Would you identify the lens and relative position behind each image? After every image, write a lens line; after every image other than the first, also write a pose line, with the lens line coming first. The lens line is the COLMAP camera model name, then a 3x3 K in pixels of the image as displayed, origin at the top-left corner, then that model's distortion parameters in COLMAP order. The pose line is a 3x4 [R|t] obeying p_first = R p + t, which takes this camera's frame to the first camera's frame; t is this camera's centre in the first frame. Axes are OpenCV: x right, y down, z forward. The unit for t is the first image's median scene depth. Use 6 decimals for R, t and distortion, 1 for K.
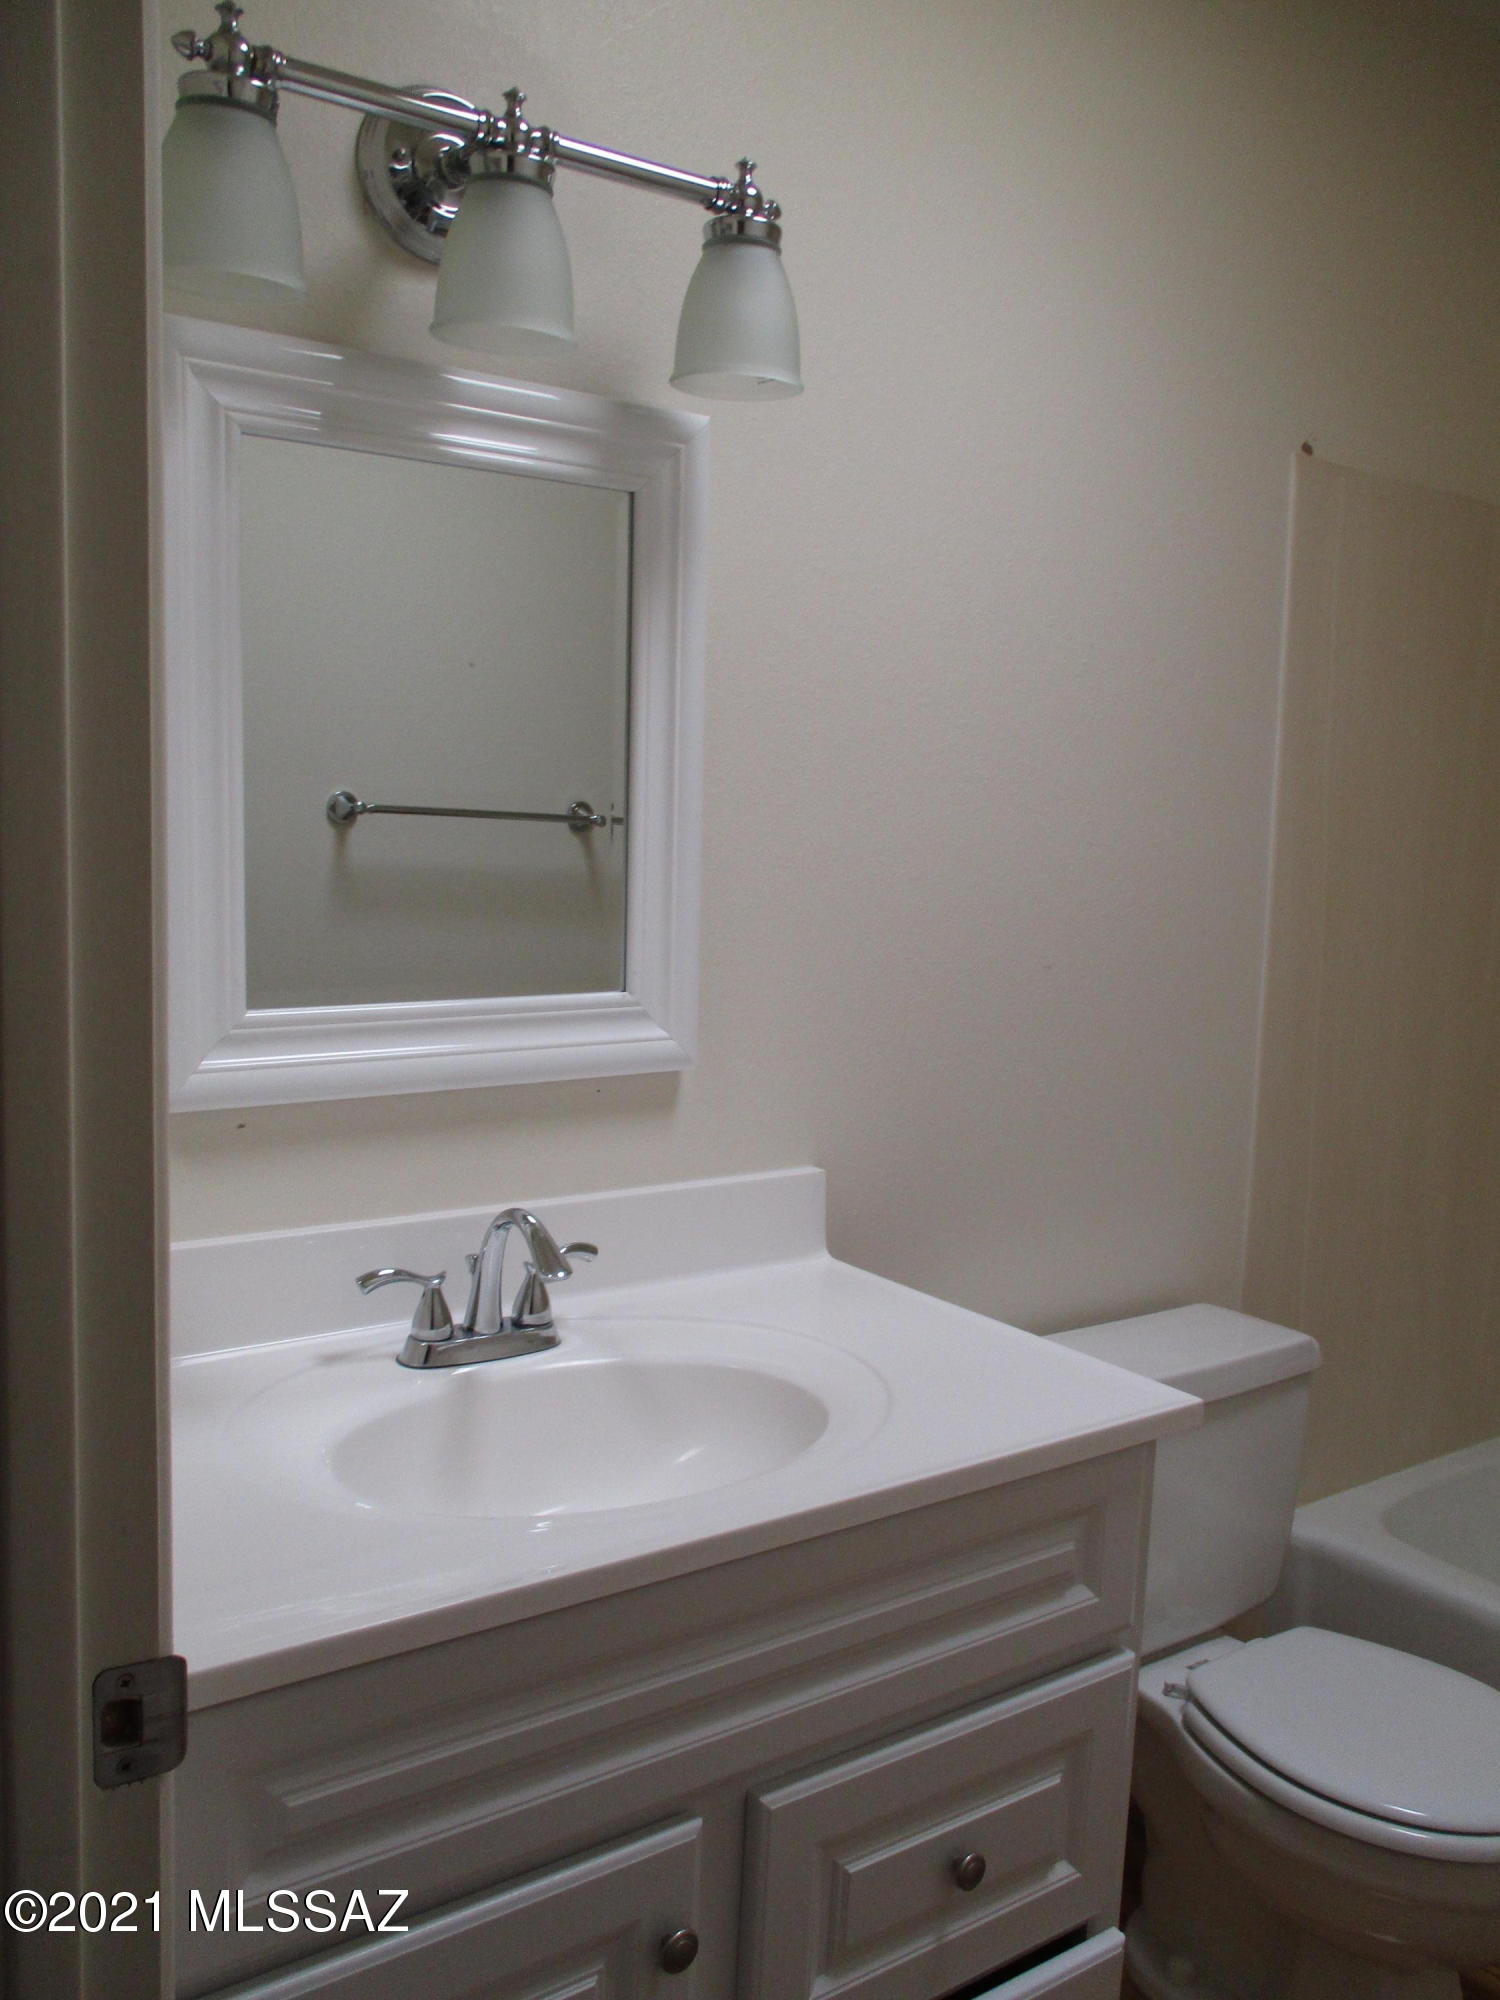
lens RADIAL K [[1660.2, 0, 752.9], [0, 1660.2, 1003.3], [0, 0, 1]] dist [-0.018523, 0.010206]
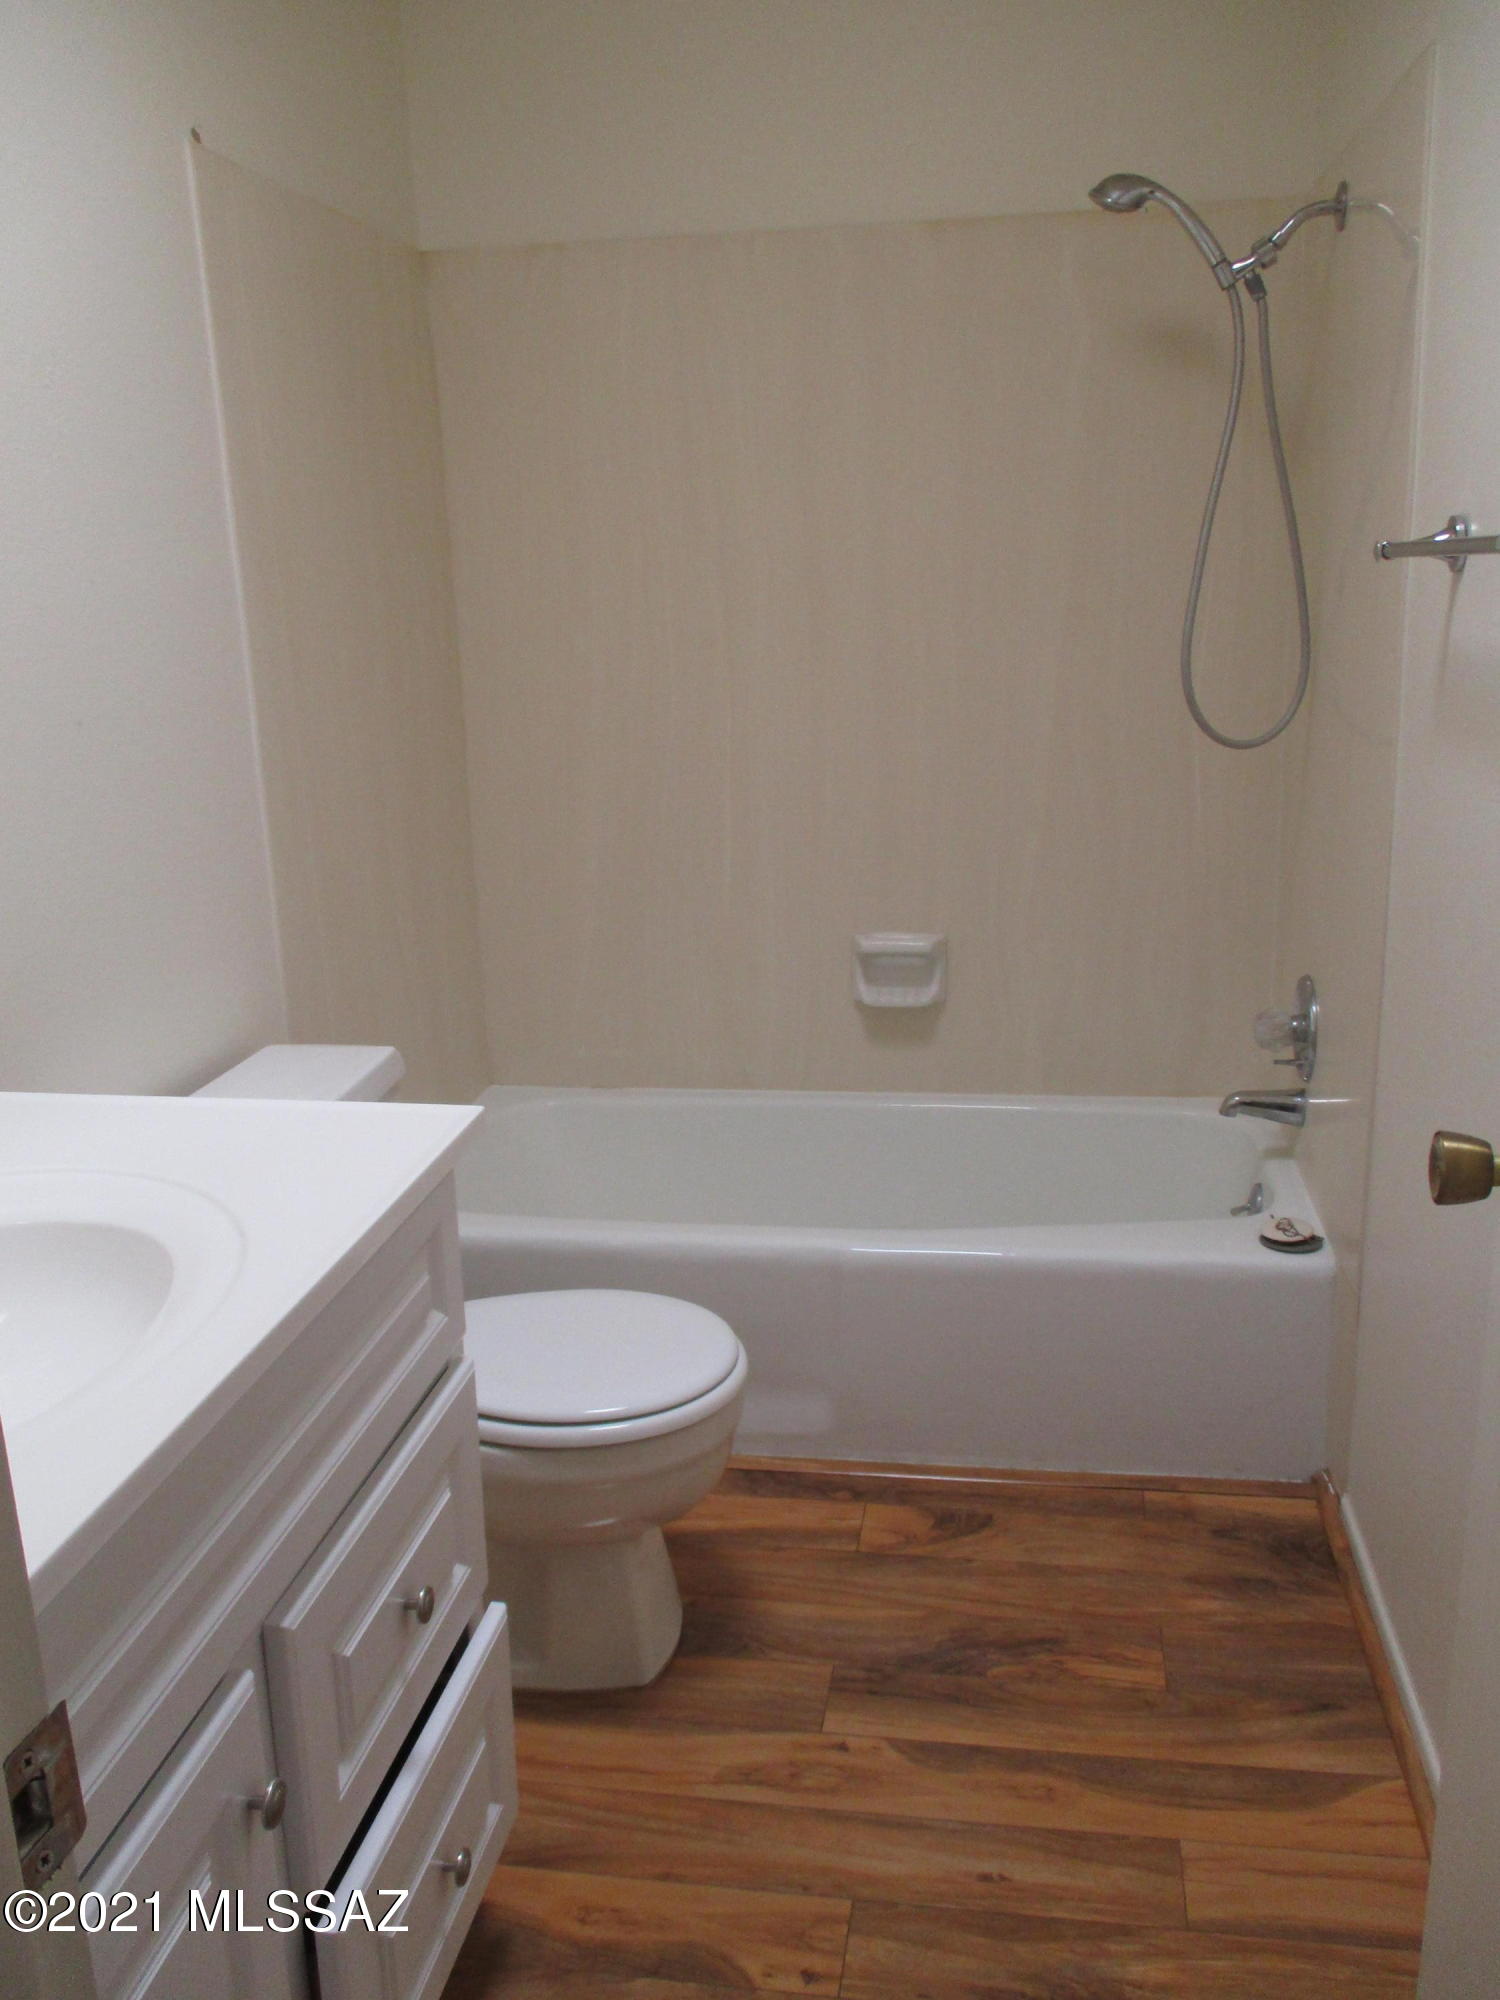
lens RADIAL K [[1660.2, 0, 751.5], [0, 1660.2, 1002.7], [0, 0, 1]] dist [-0.018523, 0.010206]
pose [[0.696320, -0.213081, 0.685372, -0.279053], [0.103590, 0.974753, 0.197804, -0.014088], [-0.710217, -0.066737, 0.700813, 0.133264]]
